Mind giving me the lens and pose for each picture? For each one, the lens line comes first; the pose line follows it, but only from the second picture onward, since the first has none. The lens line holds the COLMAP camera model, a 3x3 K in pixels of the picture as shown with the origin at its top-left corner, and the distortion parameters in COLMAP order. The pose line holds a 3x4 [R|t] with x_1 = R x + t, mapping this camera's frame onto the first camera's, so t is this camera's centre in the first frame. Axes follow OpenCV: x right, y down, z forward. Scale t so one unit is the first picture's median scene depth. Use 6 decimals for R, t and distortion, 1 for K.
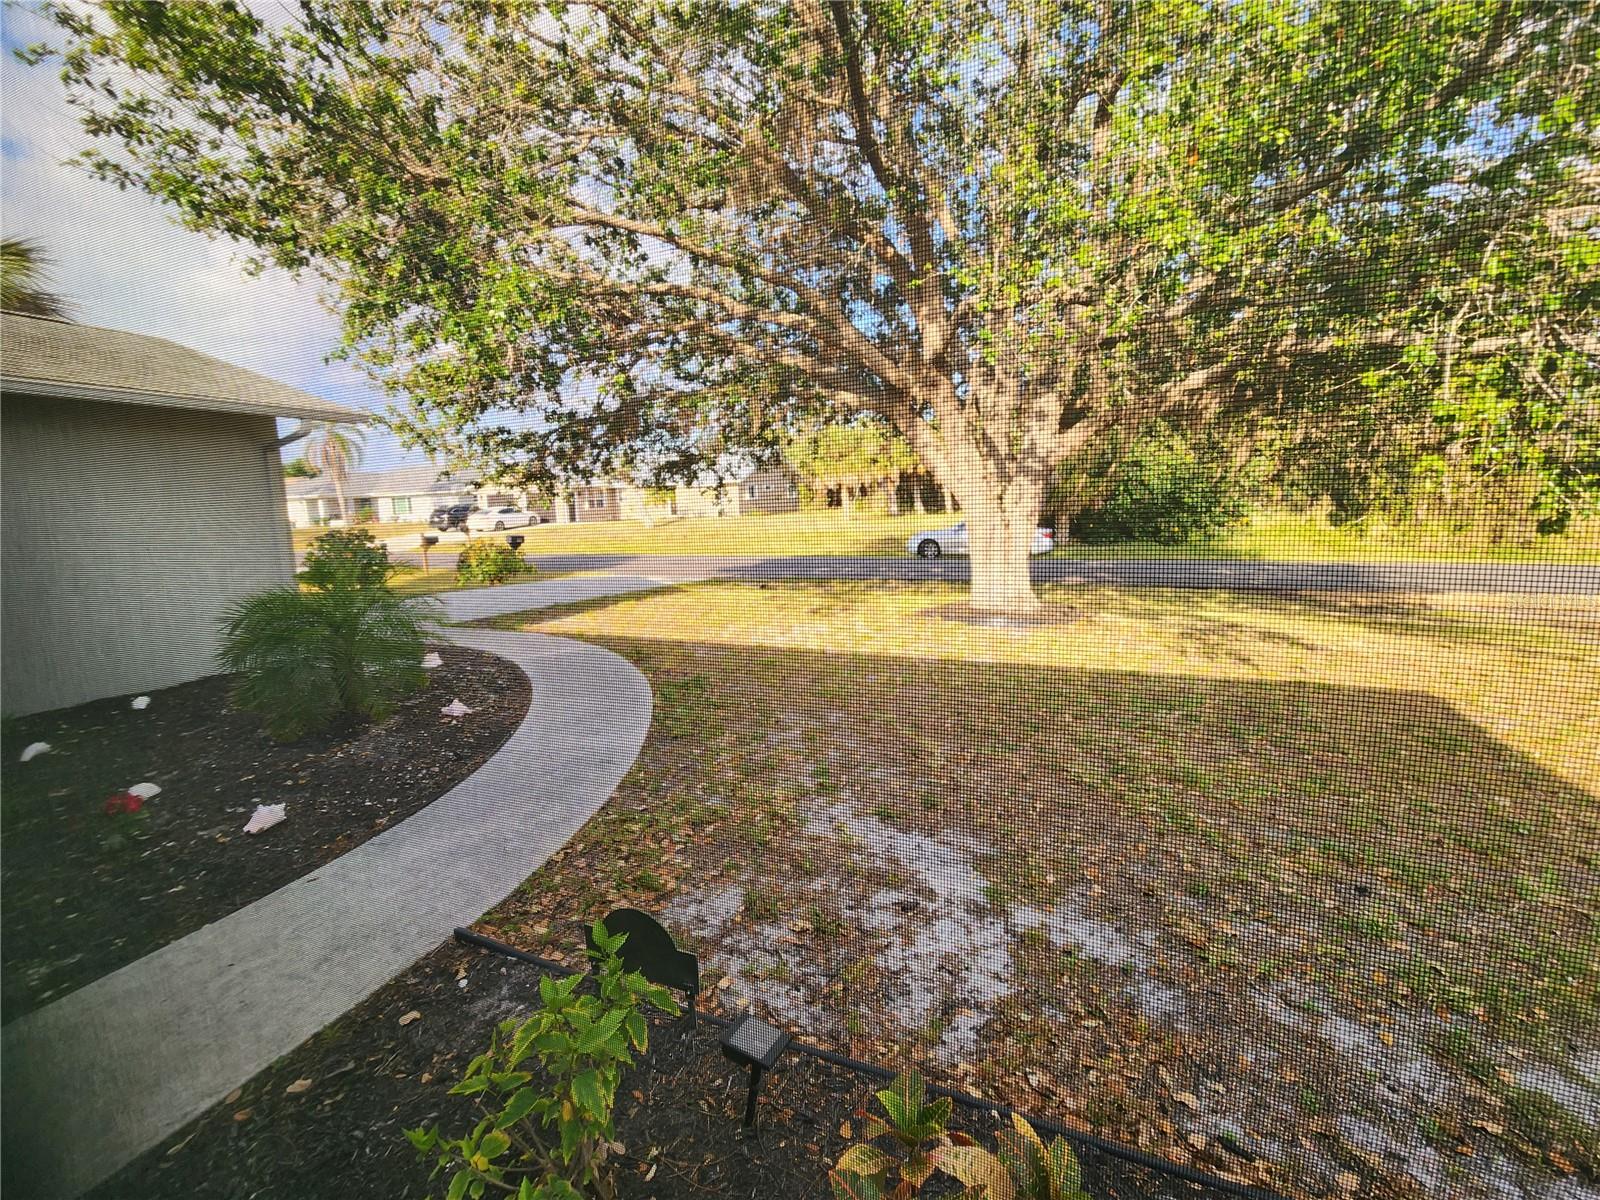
lens RADIAL K [[656.1, 0, 803.4], [0, 656.1, 584.4], [0, 0, 1]] dist [-0.002306, 0.000308]
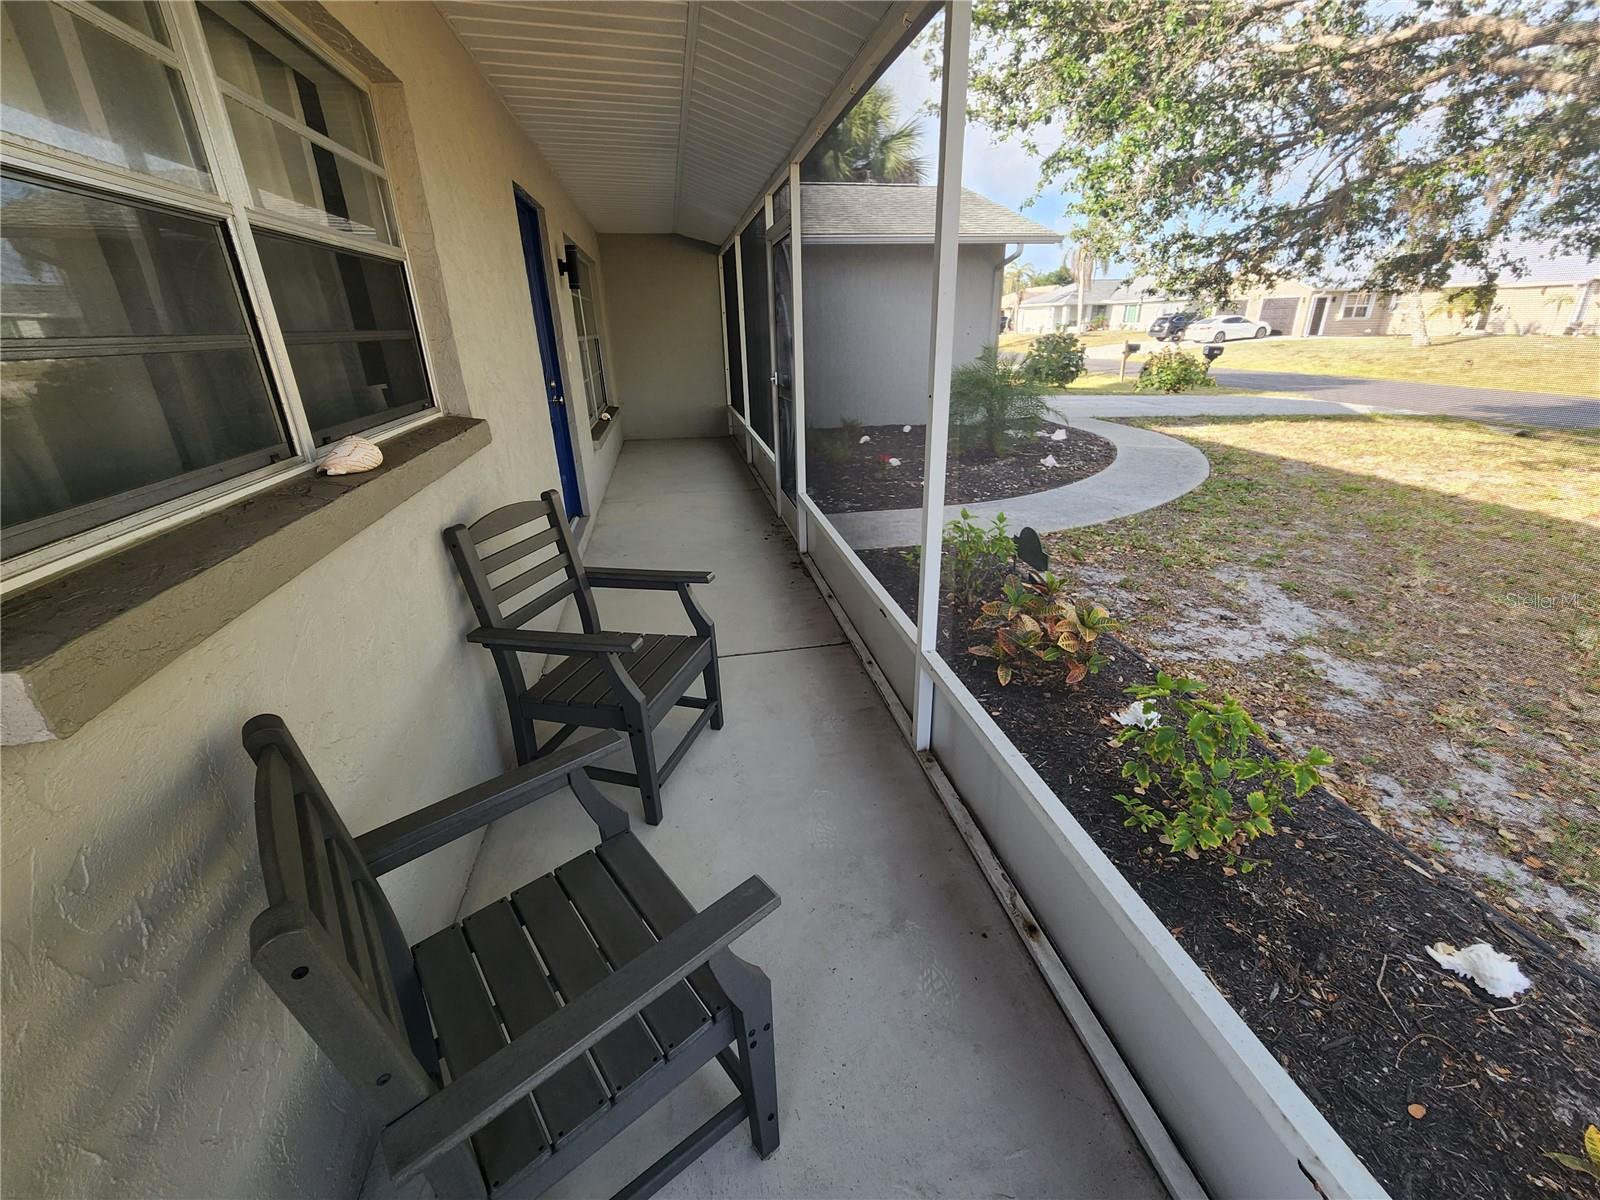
lens RADIAL K [[656.1, 0, 803.4], [0, 656.1, 584.4], [0, 0, 1]] dist [-0.002306, 0.000308]
pose [[0.546074, 0.326079, -0.771671, 0.201522], [-0.106611, 0.940697, 0.322060, 0.019326], [0.830926, -0.093600, 0.548454, -0.143002]]
